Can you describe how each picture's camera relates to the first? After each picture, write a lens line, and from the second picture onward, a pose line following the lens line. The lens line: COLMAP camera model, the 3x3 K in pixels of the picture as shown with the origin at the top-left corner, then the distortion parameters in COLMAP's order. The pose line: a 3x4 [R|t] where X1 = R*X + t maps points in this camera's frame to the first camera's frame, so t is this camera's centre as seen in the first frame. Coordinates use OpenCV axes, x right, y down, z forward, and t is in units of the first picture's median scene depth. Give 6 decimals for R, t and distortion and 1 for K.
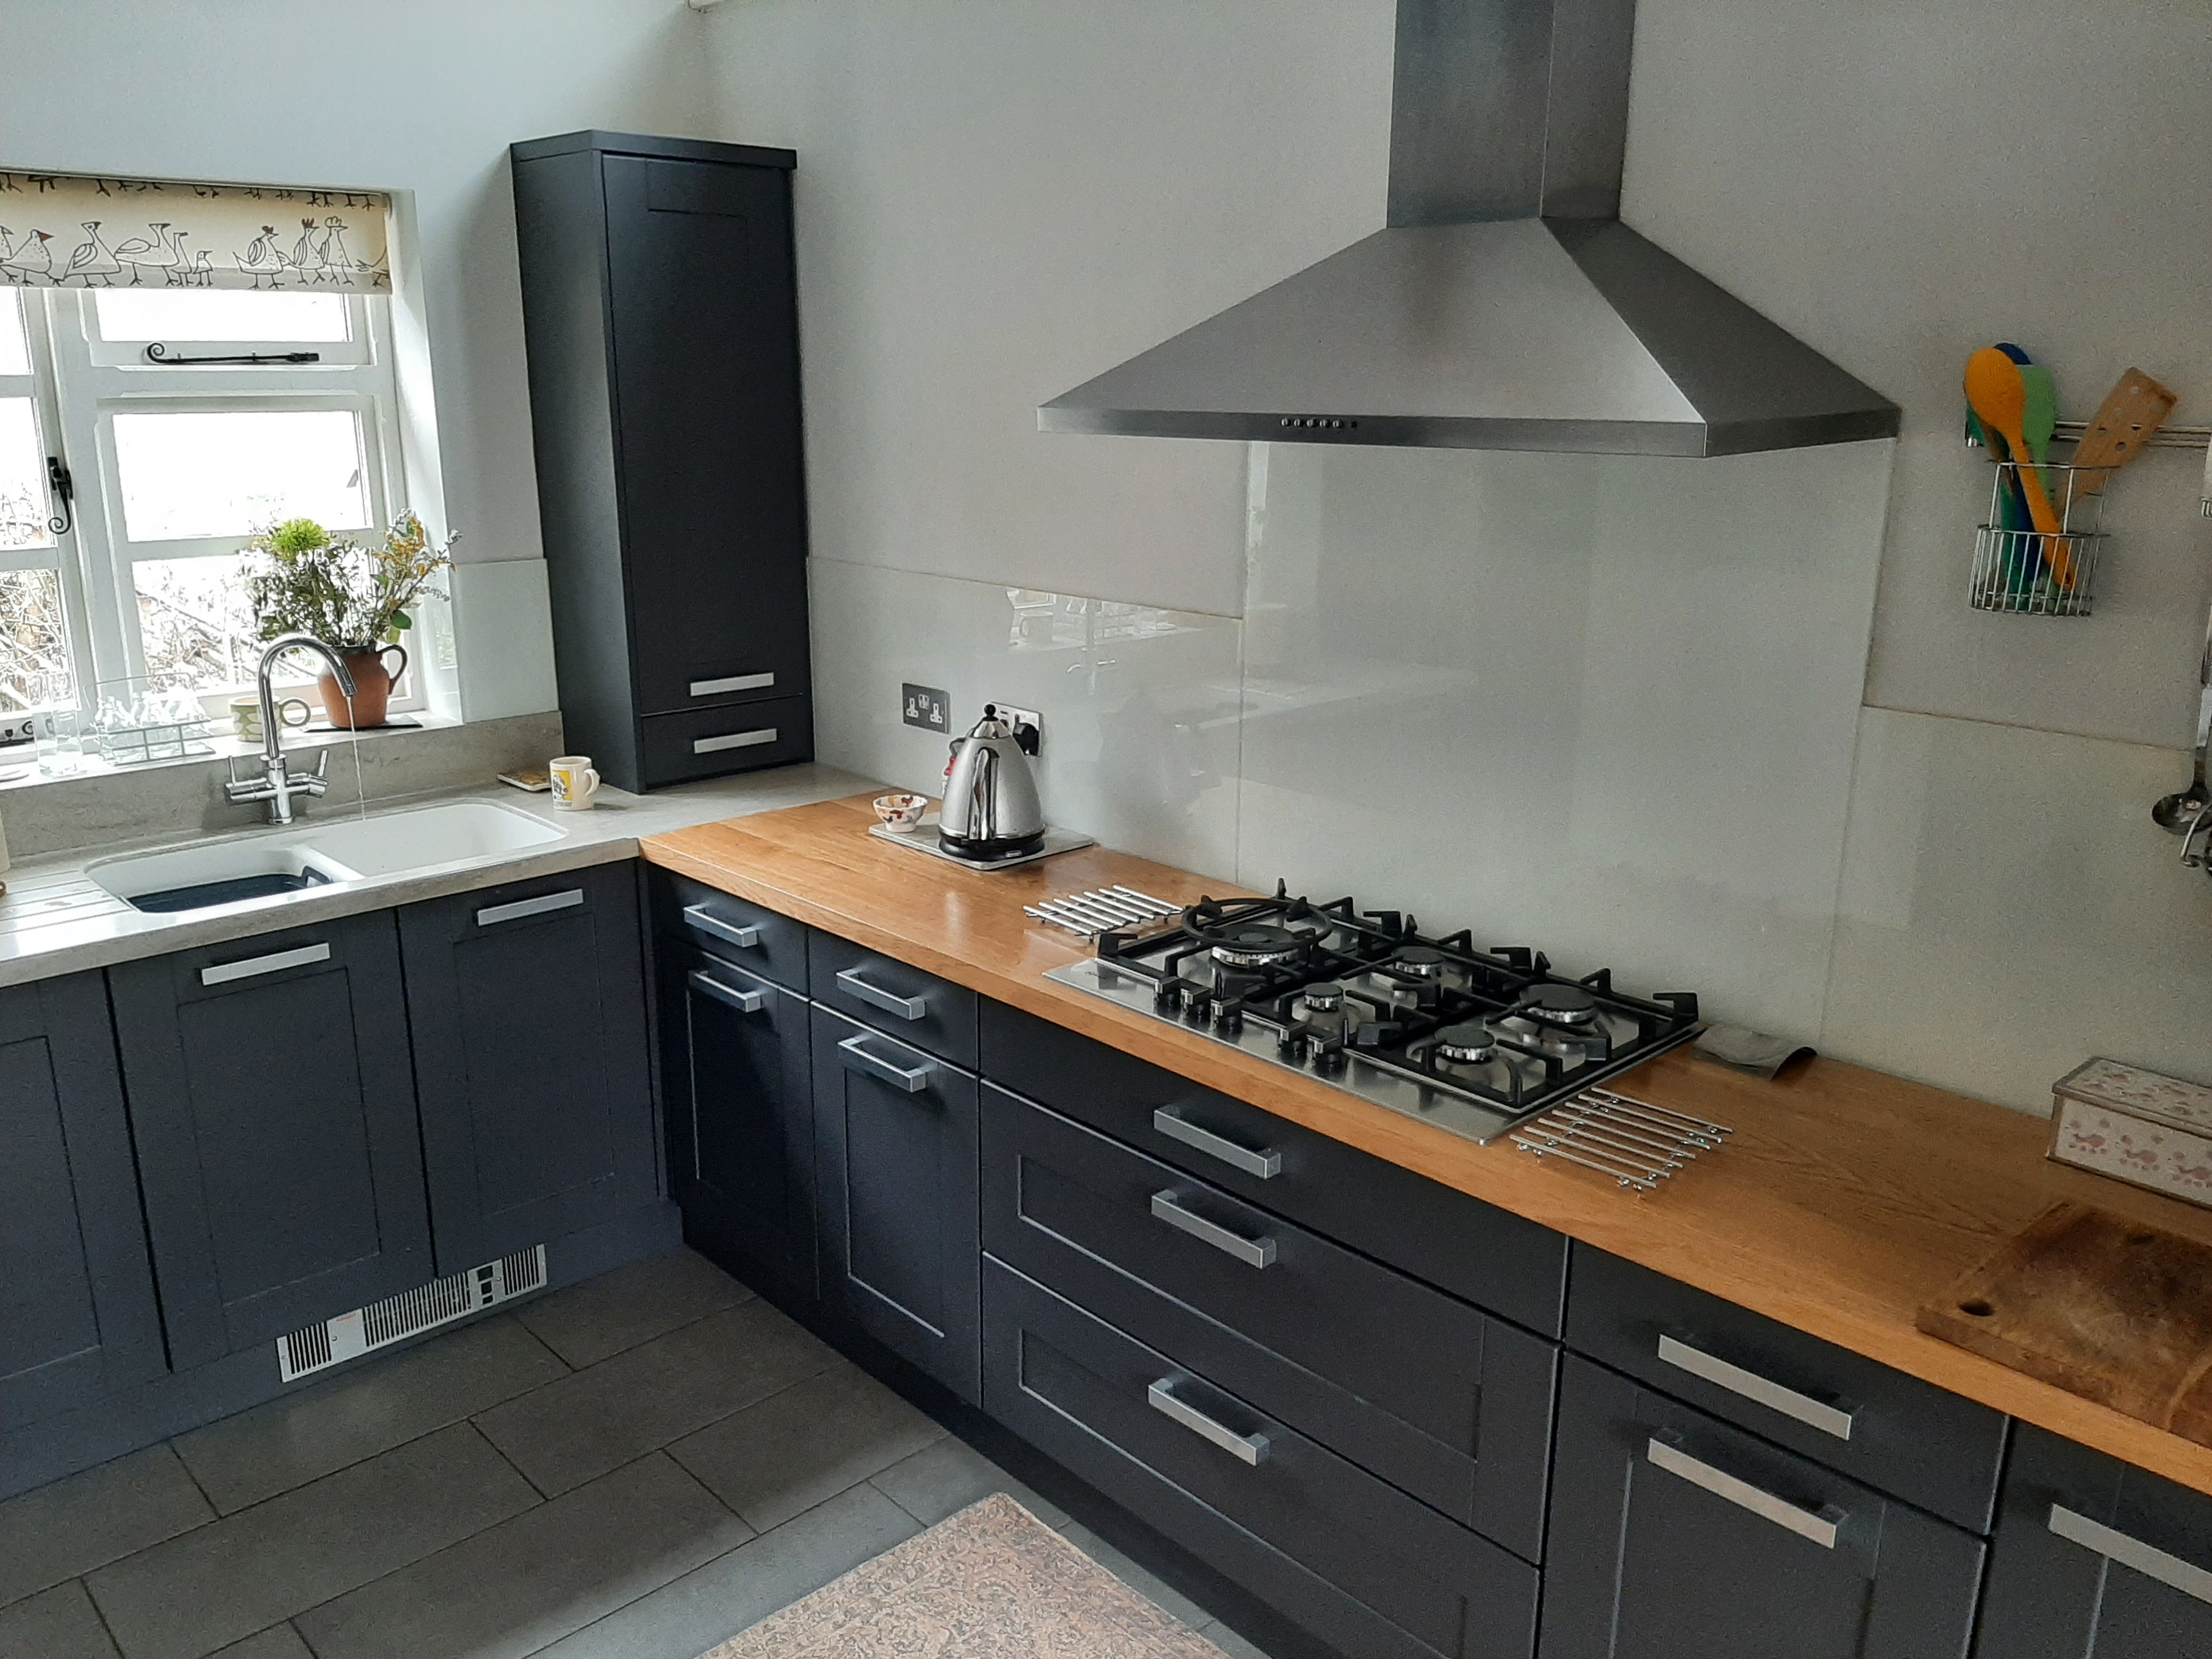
lens RADIAL K [[1740.7, 0, 1117.2], [0, 1740.7, 833.7], [0, 0, 1]] dist [0.059673, -0.106353]
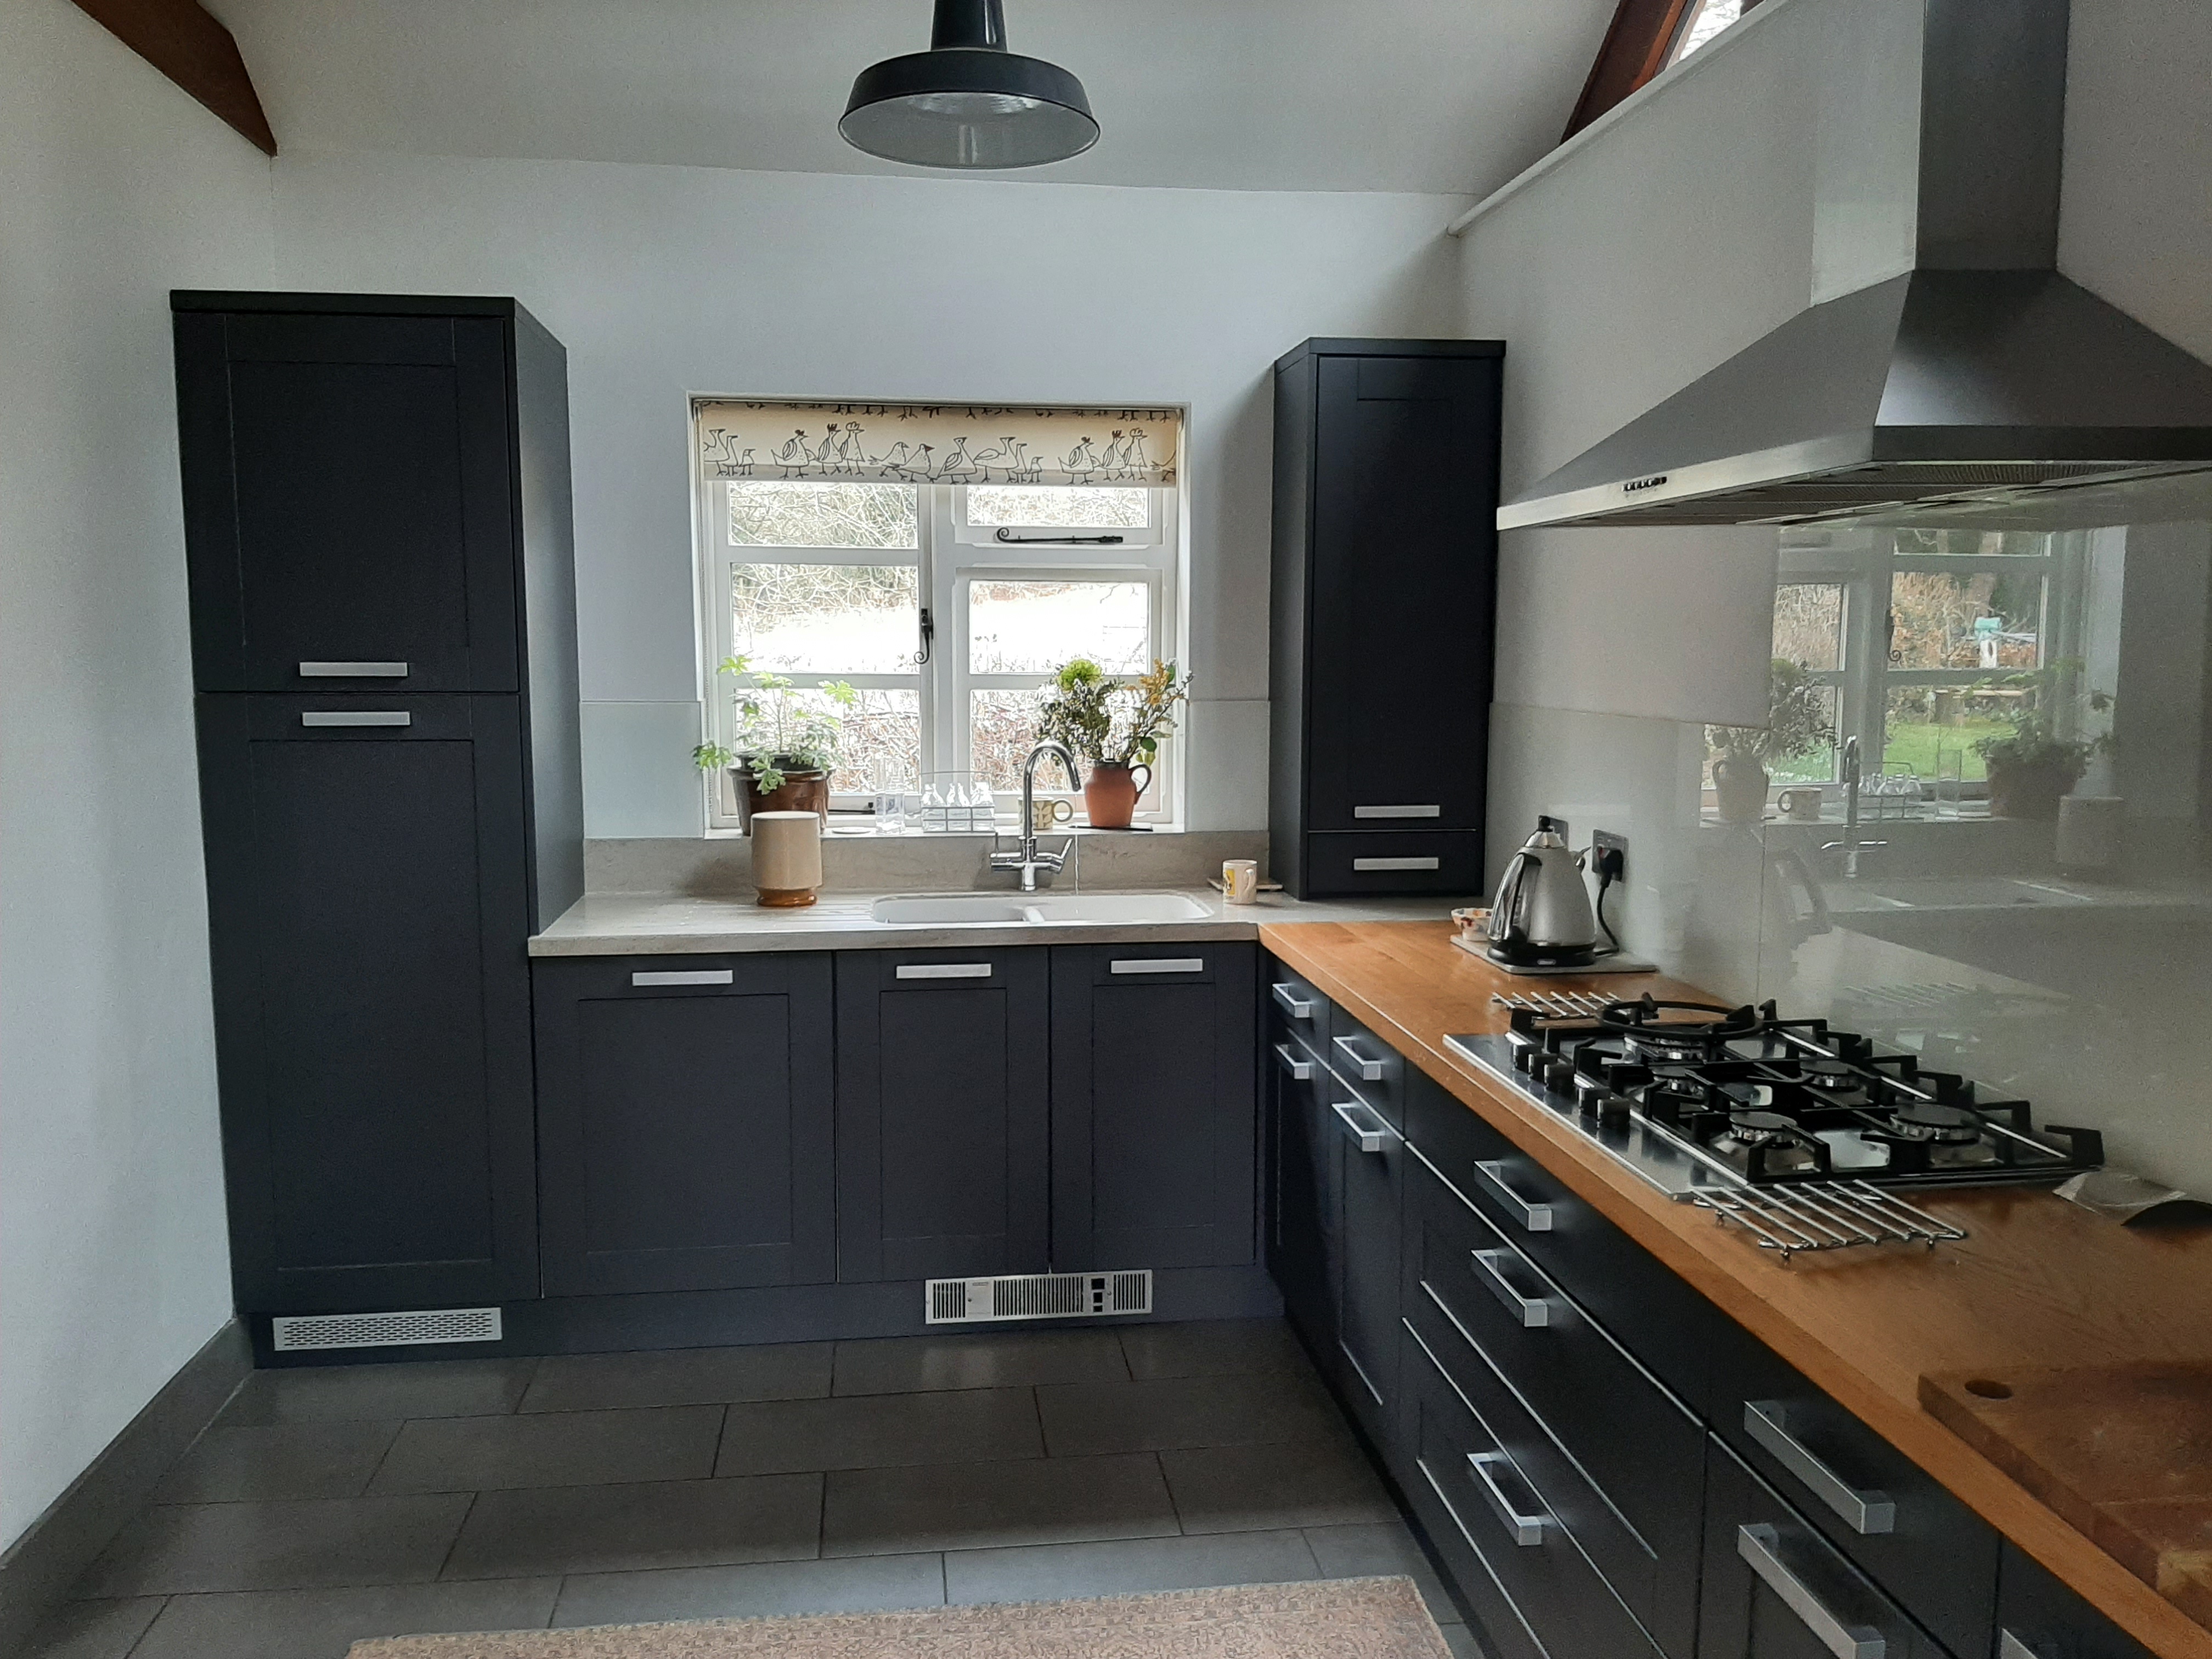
lens RADIAL K [[1740.7, 0, 1091.2], [0, 1740.7, 827.2], [0, 0, 1]] dist [0.059673, -0.106353]
pose [[0.801028, 0.055249, -0.596071, 0.308897], [-0.148900, 0.982826, -0.109003, 0.079618], [0.579812, 0.176070, 0.795498, 0.021914]]
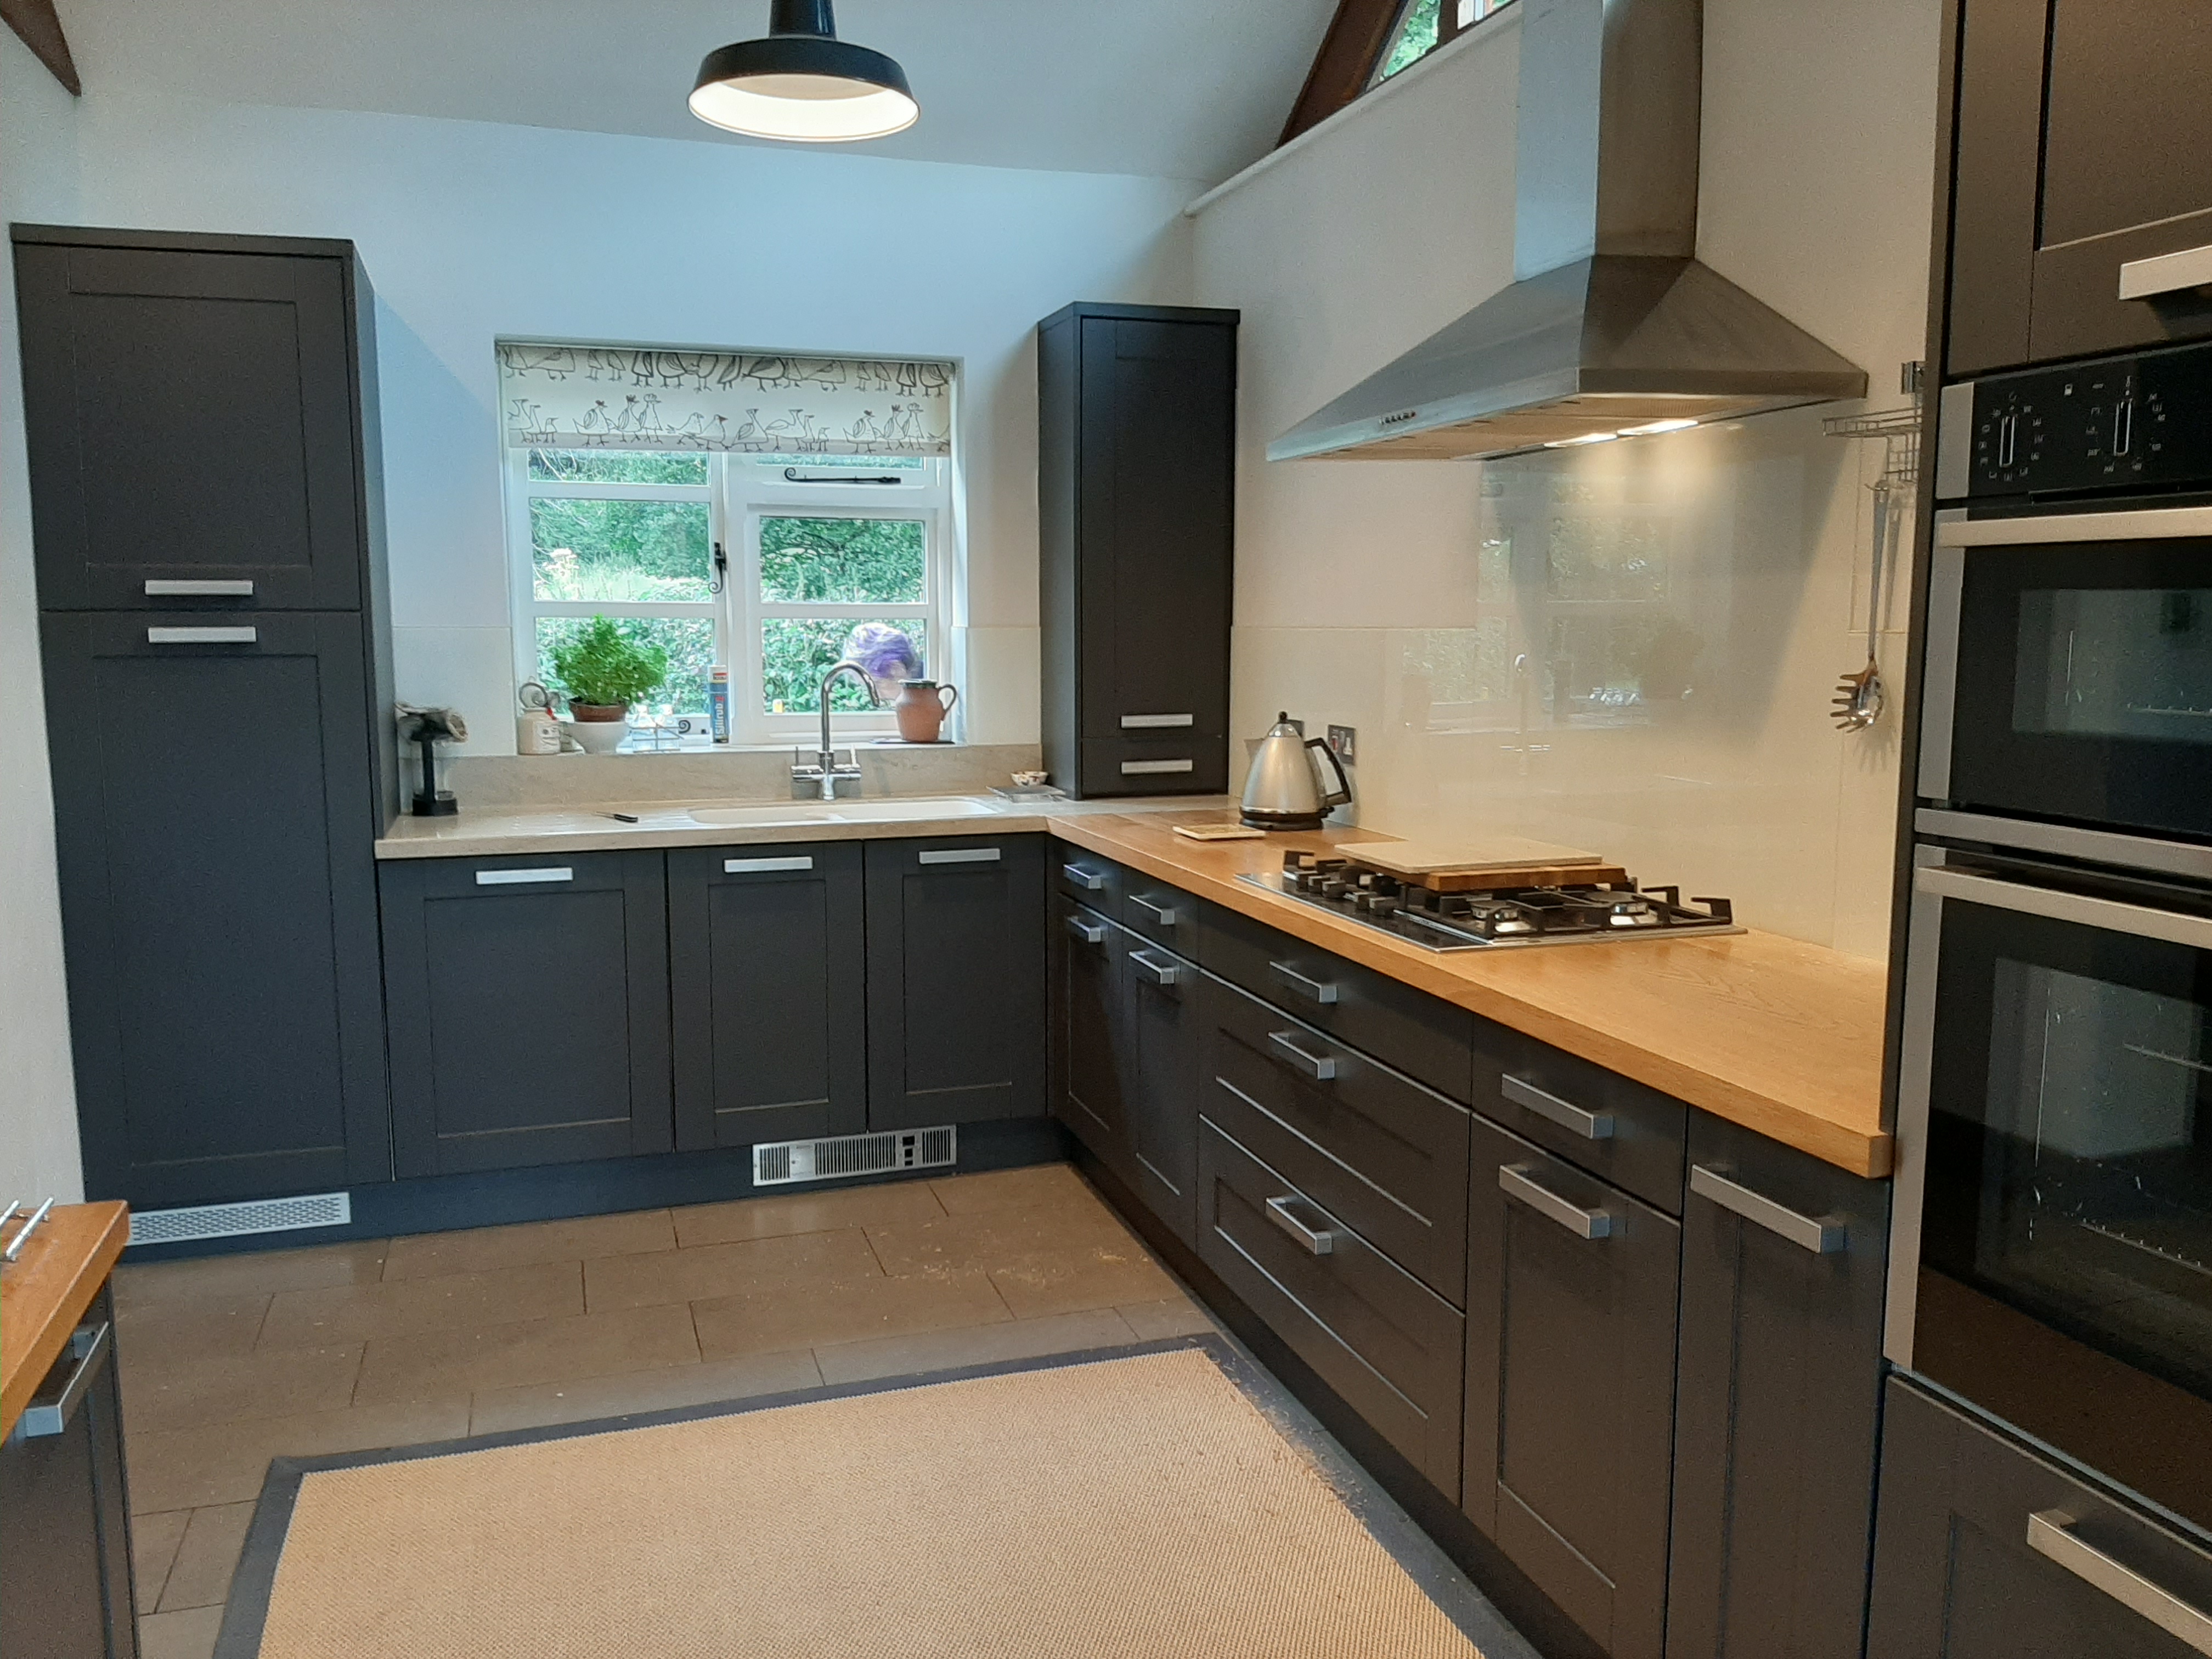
lens RADIAL K [[1740.7, 0, 1091.4], [0, 1740.7, 827.5], [0, 0, 1]] dist [0.059673, -0.106353]
pose [[0.897011, 0.043510, -0.439861, 0.323404], [-0.105608, 0.987418, -0.117694, 0.157951], [0.429206, 0.152026, 0.890320, -0.136452]]
